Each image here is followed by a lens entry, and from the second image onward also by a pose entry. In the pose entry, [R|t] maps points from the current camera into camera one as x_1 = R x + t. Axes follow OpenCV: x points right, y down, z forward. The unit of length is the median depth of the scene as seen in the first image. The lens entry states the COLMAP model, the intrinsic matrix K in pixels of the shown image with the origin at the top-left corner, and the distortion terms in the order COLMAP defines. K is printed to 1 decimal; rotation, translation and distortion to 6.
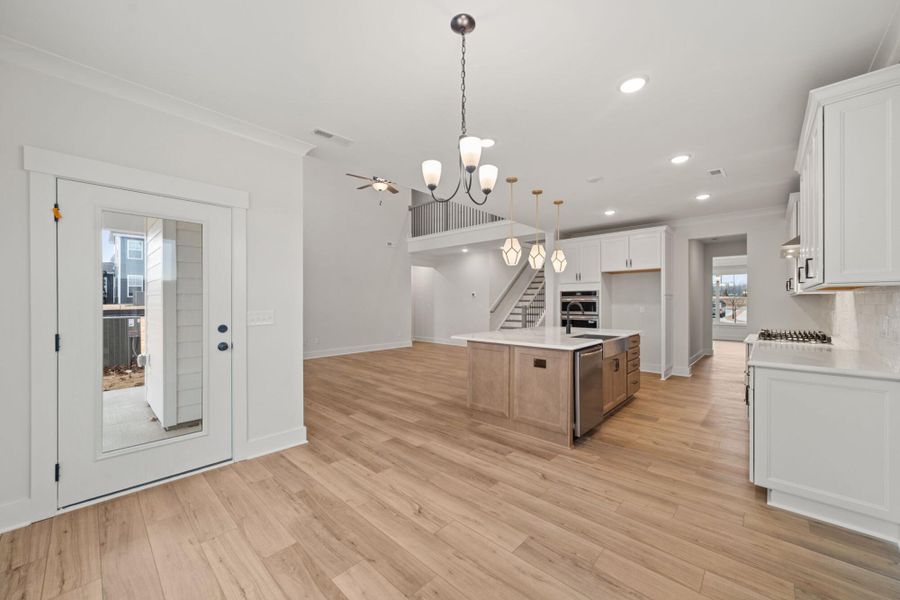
lens RADIAL K [[341.0, 0, 456.9], [0, 341.0, 301.4], [0, 0, 1]] dist [0.000501, 0.000693]
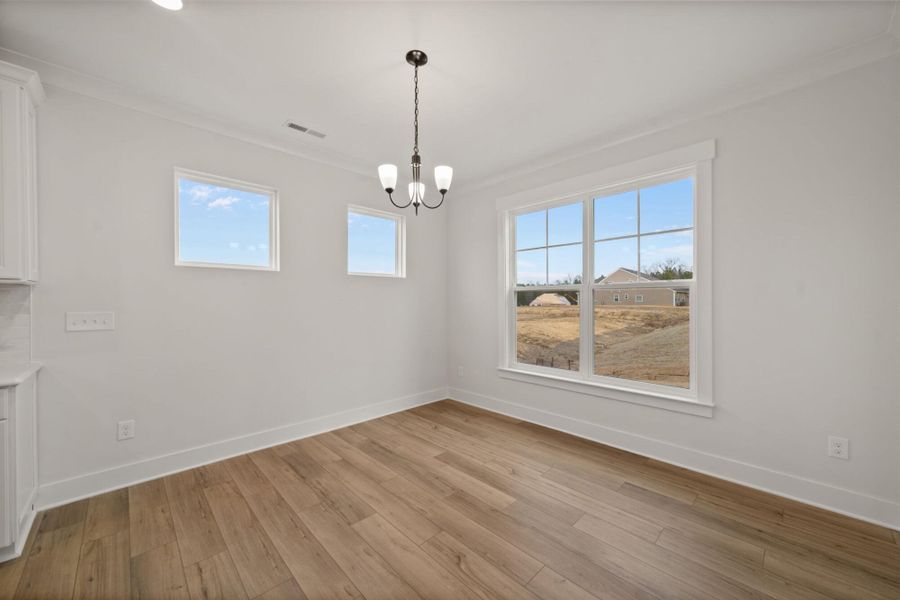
lens RADIAL K [[341.0, 0, 456.9], [0, 341.0, 301.4], [0, 0, 1]] dist [0.000501, 0.000693]
pose [[-0.998636, 0.003576, 0.052096, -0.117325], [0.003339, 0.999984, -0.004633, 0.009174], [-0.052111, -0.004453, -0.998631, 1.425508]]
